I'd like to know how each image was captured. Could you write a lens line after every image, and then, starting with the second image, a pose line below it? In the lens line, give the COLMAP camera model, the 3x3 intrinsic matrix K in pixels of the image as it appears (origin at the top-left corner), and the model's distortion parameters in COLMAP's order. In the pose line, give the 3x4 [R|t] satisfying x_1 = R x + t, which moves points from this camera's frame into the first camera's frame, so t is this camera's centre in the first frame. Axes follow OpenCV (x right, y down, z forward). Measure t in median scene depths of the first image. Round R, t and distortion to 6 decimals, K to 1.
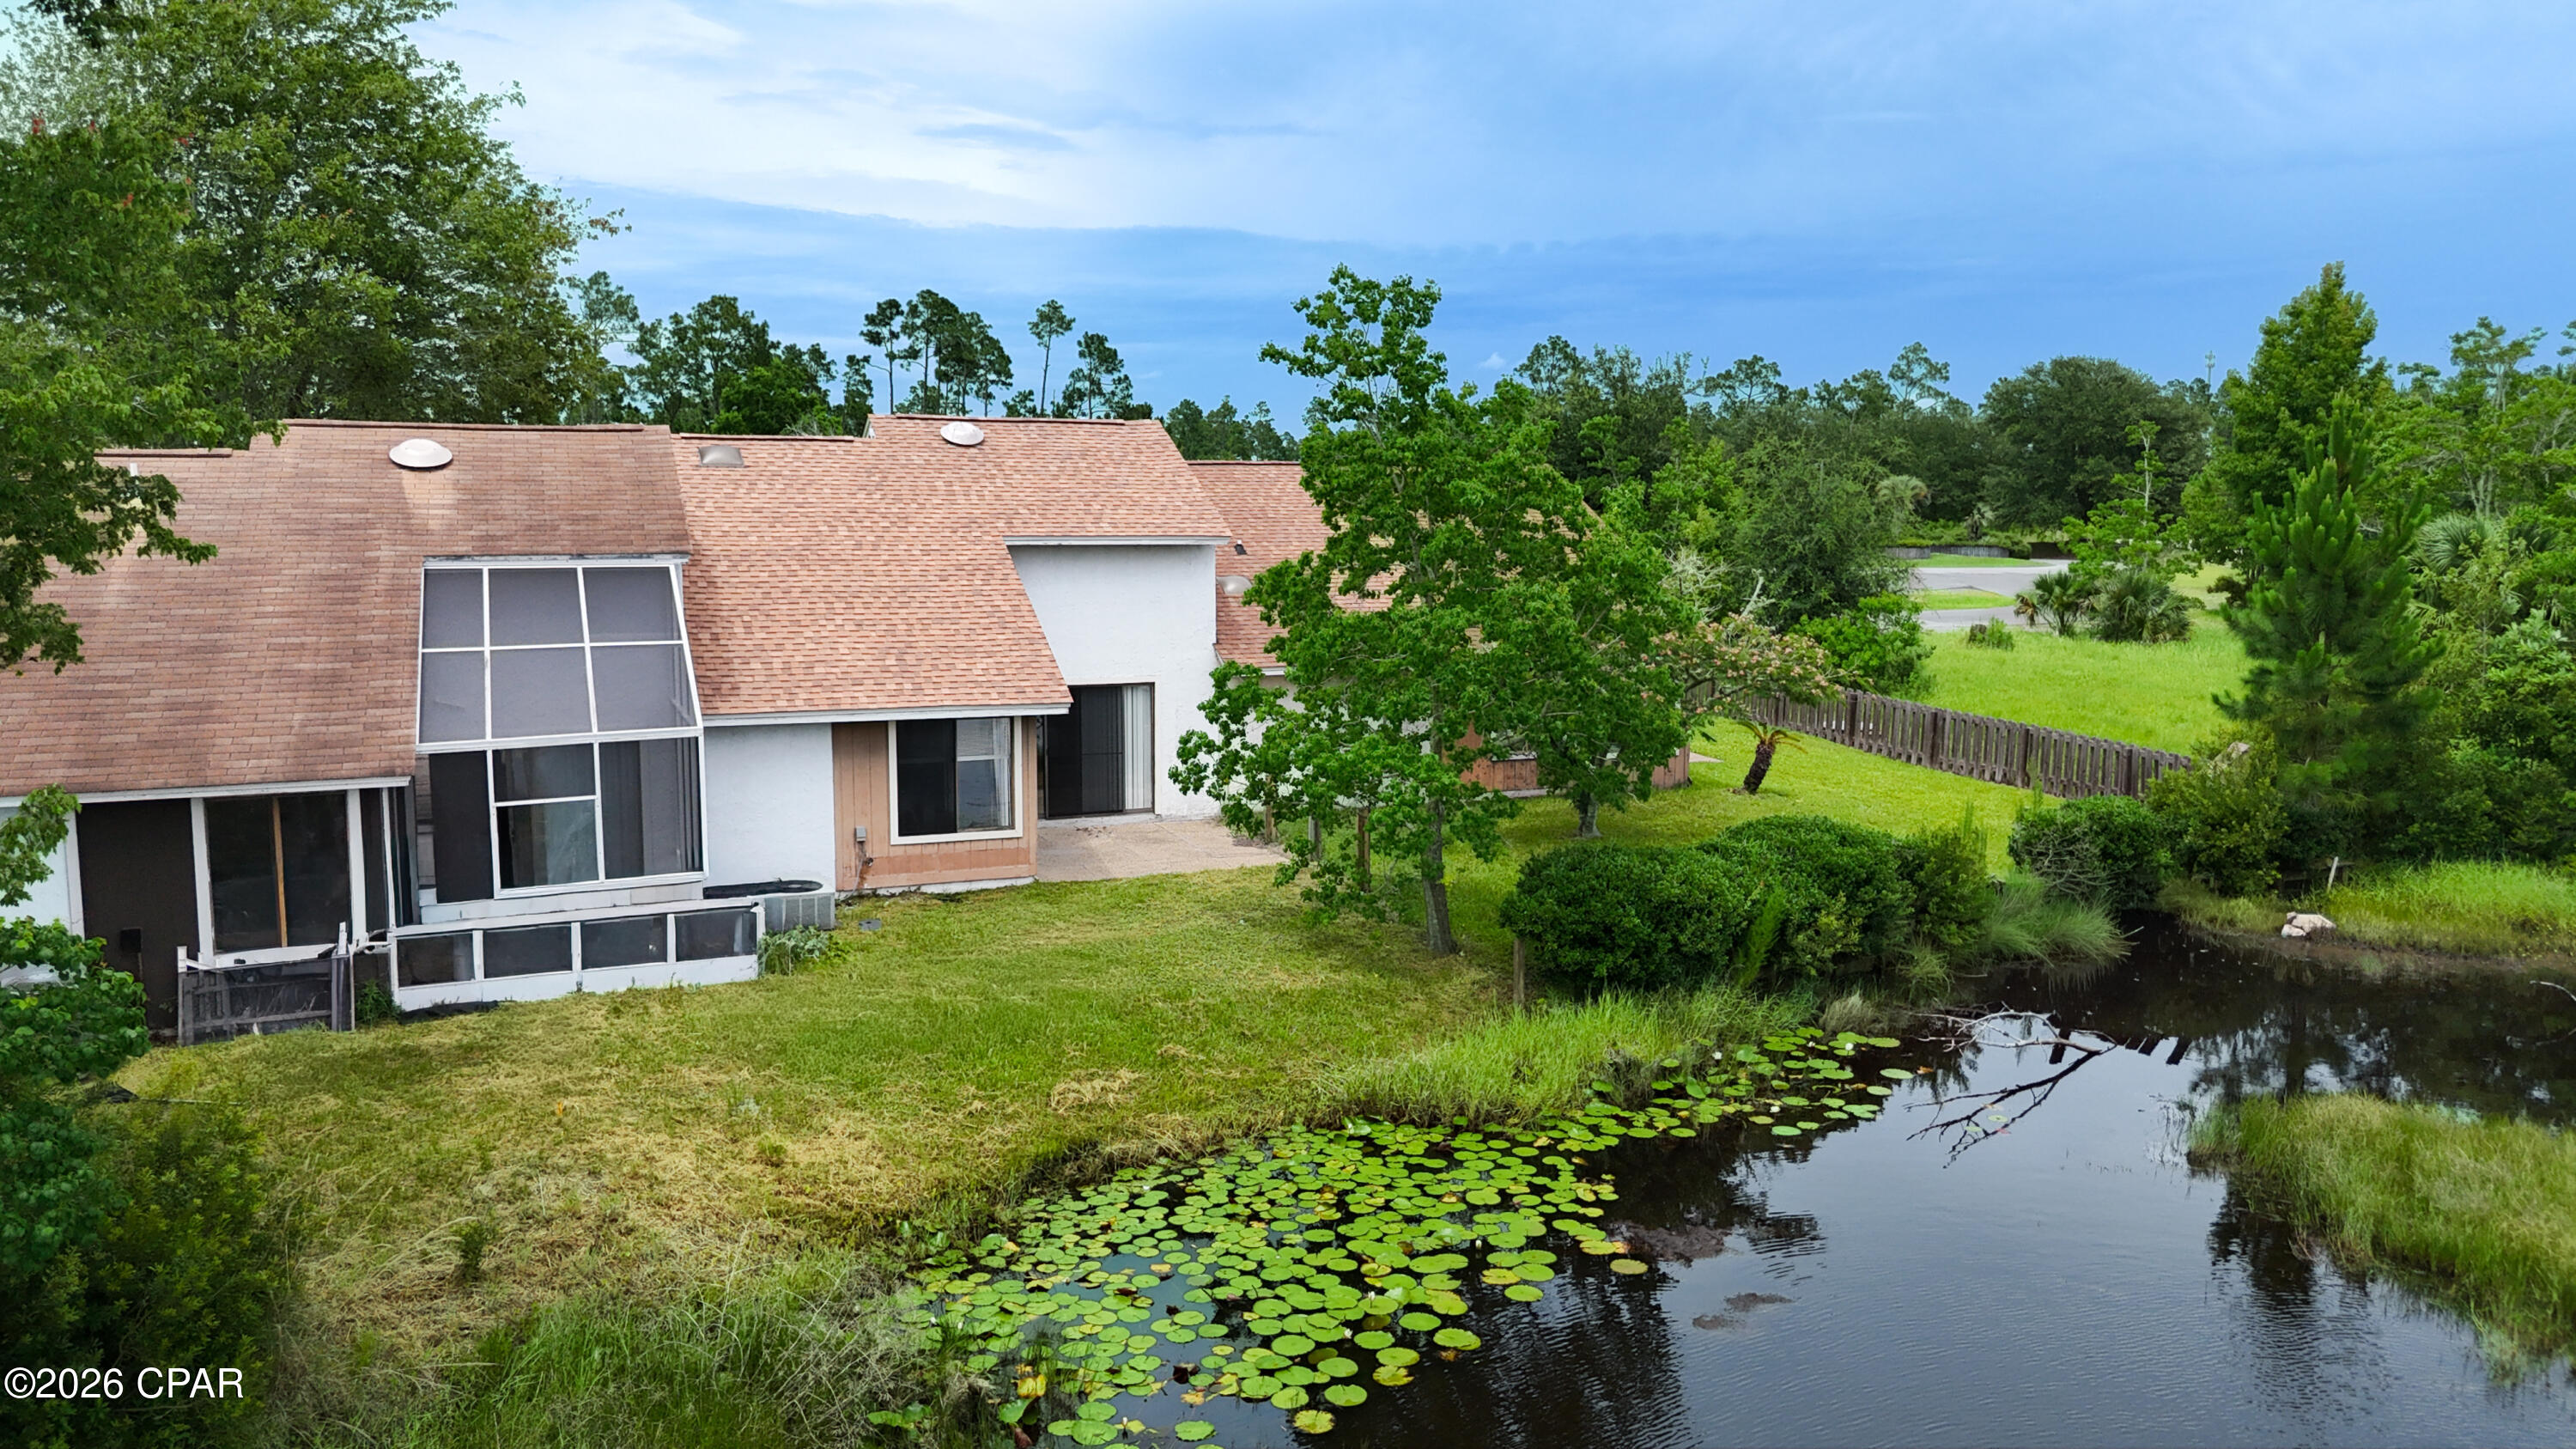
lens RADIAL K [[1879.3, 0, 1288.0], [0, 1879.3, 724.5], [0, 0, 1]] dist [0.073495, -0.086402]
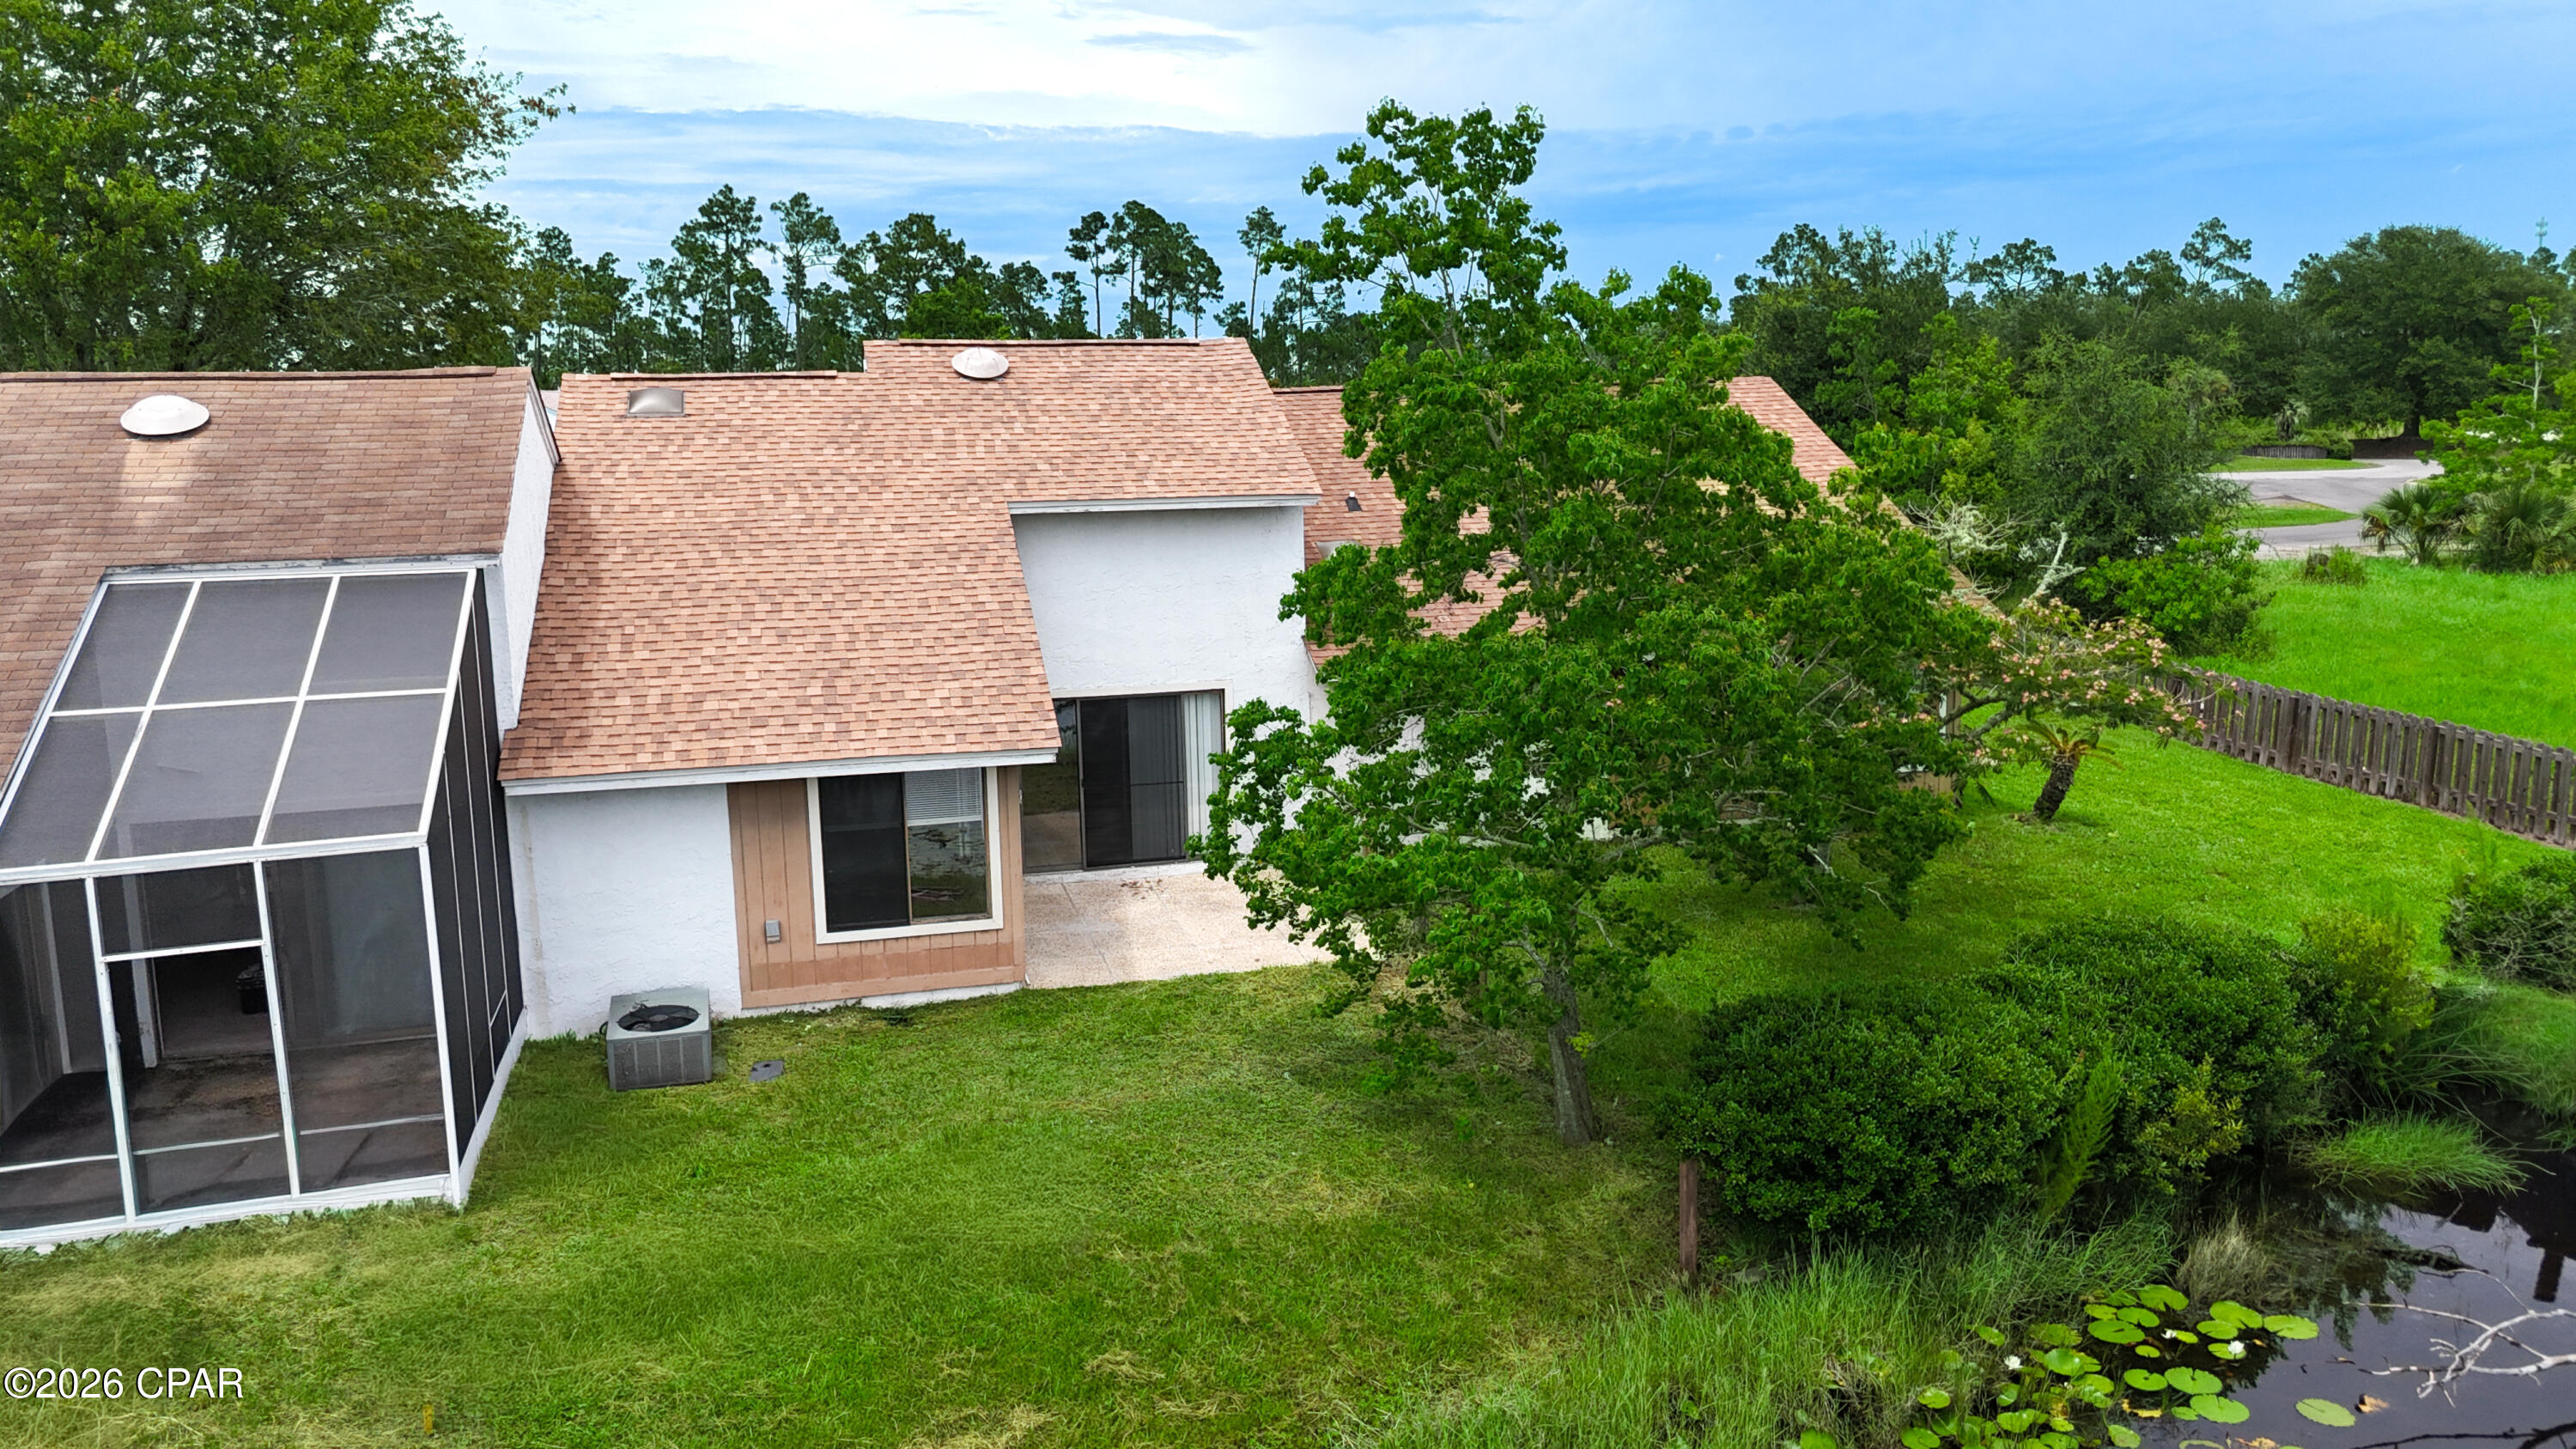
lens RADIAL K [[1874.4, 0, 1292.5], [0, 1874.4, 730.8], [0, 0, 1]] dist [0.052091, -0.034101]
pose [[0.992400, -0.001431, -0.123048, 0.053396], [0.007702, 0.998694, 0.050507, -0.047777], [0.122815, -0.051071, 0.991115, 0.280242]]
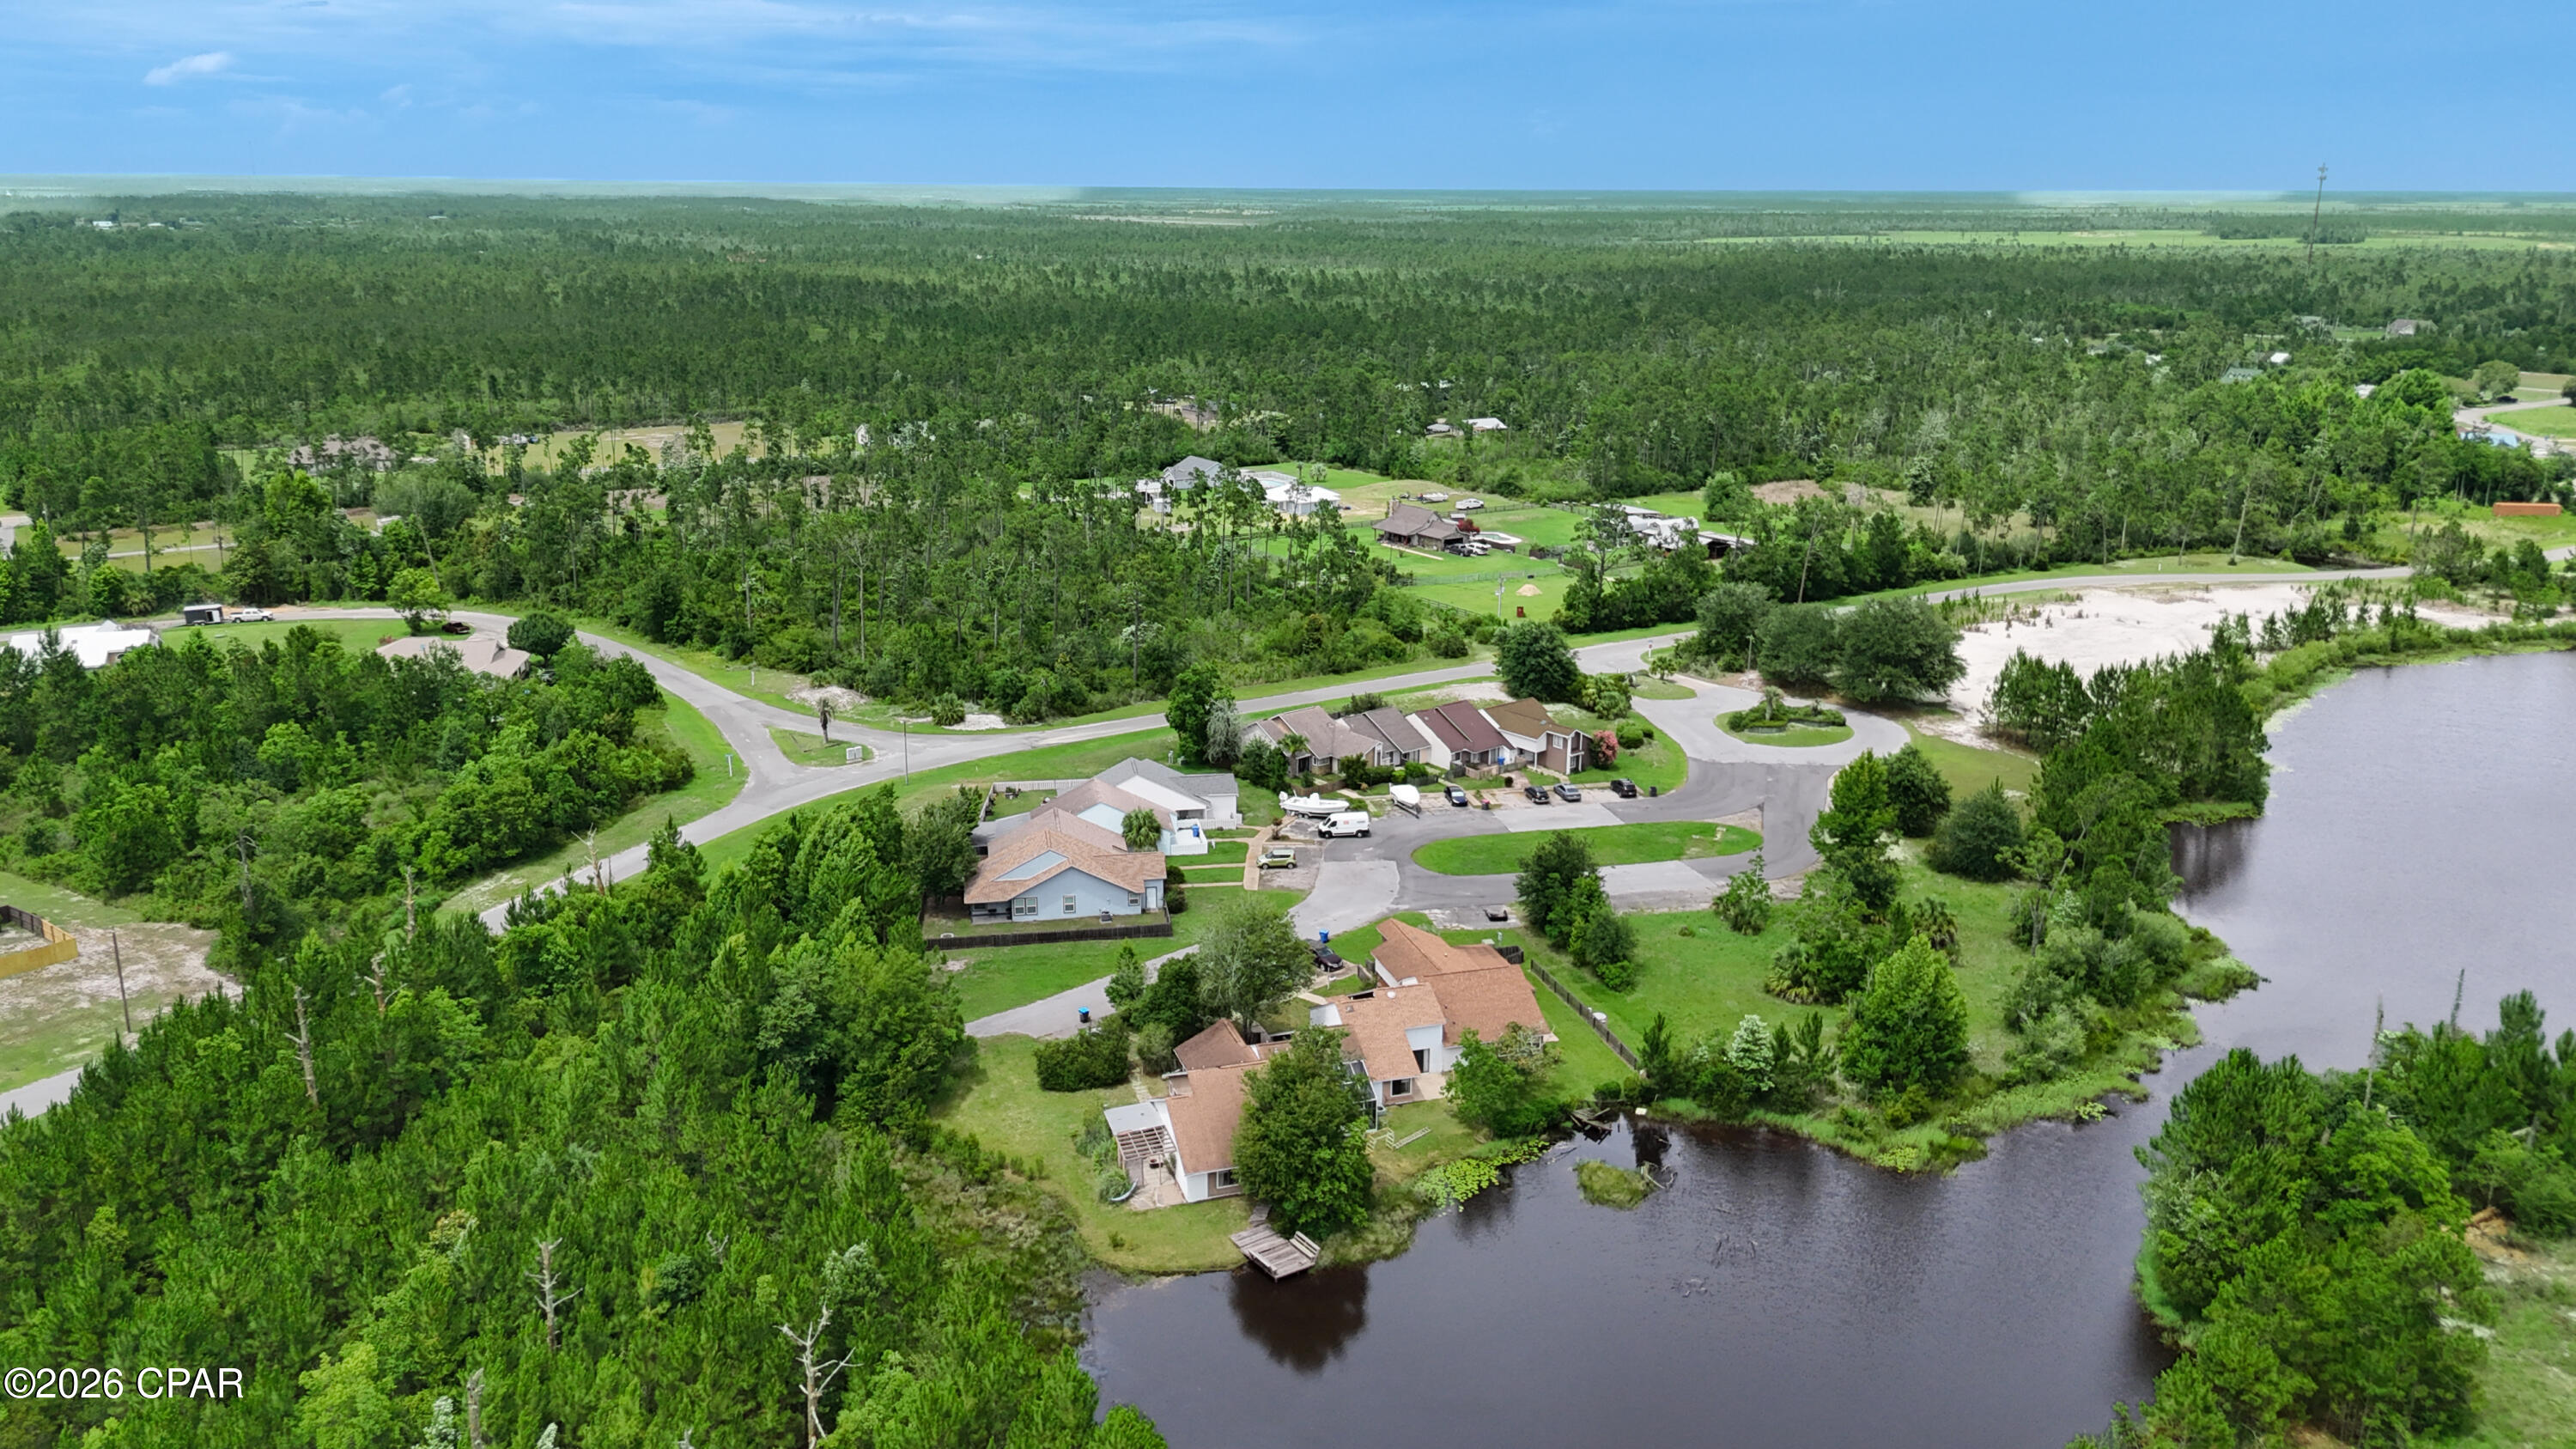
lens RADIAL K [[1879.3, 0, 1288.0], [0, 1879.3, 724.5], [0, 0, 1]] dist [0.073495, -0.086402]
pose [[0.997450, 0.022840, -0.067620, -0.142605], [-0.011895, 0.987361, 0.158043, -1.846469], [0.070375, -0.156836, 0.985114, -4.267180]]
